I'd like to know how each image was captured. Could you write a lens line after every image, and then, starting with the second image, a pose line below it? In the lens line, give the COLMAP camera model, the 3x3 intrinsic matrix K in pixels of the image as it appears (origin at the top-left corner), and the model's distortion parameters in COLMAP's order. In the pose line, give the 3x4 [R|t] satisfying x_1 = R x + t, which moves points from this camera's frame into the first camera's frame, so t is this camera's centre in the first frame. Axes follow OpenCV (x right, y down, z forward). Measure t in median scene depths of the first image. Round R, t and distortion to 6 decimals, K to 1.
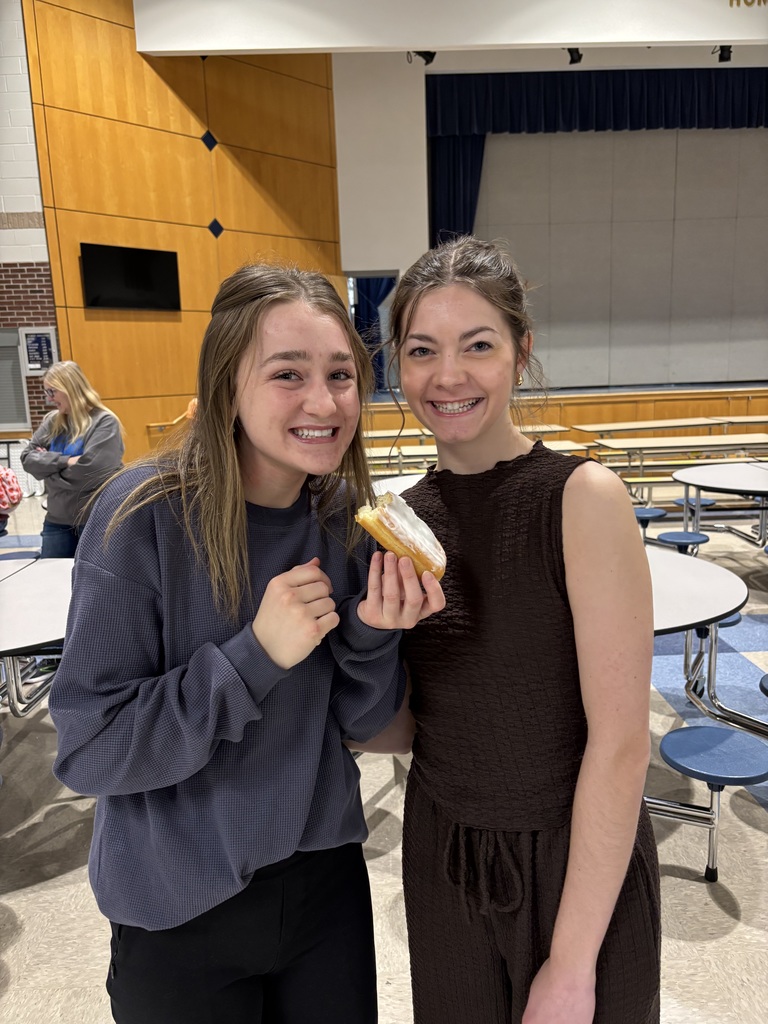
lens RADIAL K [[782.8, 0, 388.4], [0, 782.8, 514.9], [0, 0, 1]] dist [0.010567, 0.001417]
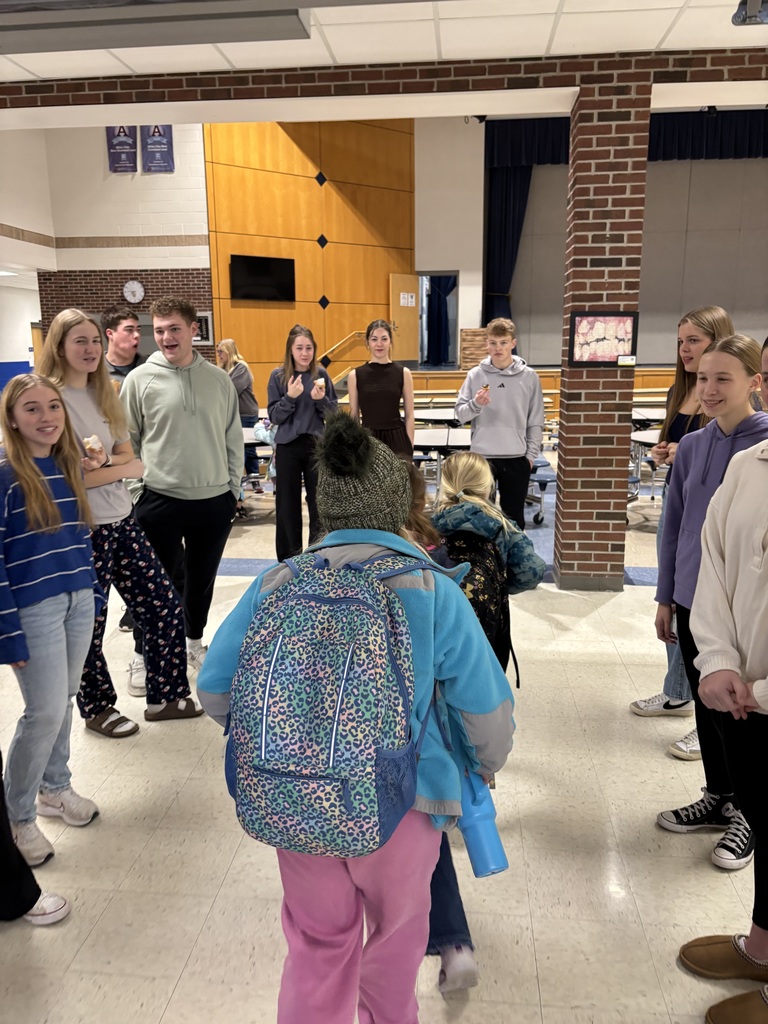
lens RADIAL K [[782.8, 0, 380.5], [0, 782.8, 510.1], [0, 0, 1]] dist [0.010567, 0.001417]
pose [[0.990125, 0.052096, -0.130151, 0.092303], [-0.049272, 0.998477, 0.024830, 0.073690], [0.131246, -0.018172, 0.991183, -0.392777]]
